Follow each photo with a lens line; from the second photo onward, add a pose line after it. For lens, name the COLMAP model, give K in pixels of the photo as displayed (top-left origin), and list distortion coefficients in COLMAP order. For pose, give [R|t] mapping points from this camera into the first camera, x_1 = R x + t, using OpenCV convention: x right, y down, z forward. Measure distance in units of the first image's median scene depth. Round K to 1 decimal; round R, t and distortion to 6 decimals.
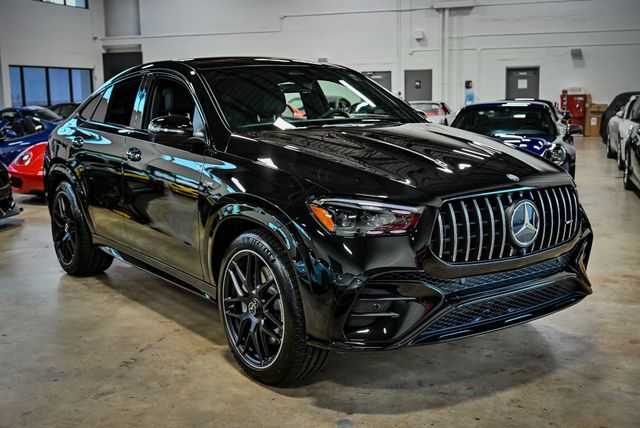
lens RADIAL K [[745.7, 0, 319.9], [0, 745.7, 214.0], [0, 0, 1]] dist [-0.031305, 0.000000]
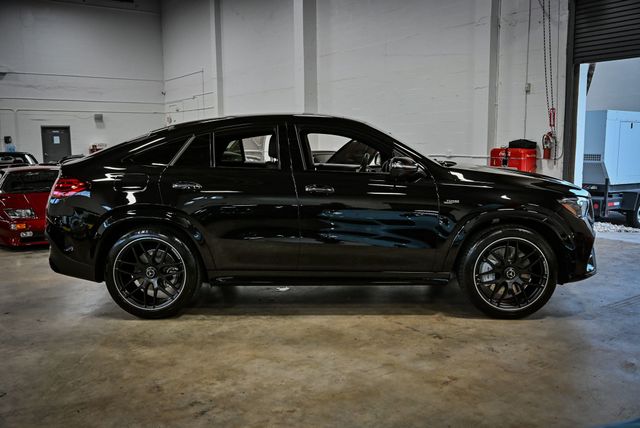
lens RADIAL K [[555.0, 0, 322.0], [0, 555.0, 217.0], [0, 0, 1]] dist [0.021523, 0.007014]
pose [[0.616692, -0.092005, 0.781809, -0.204602], [0.121960, 0.992322, 0.020576, -0.012352], [-0.777699, 0.082660, 0.623178, 0.085164]]
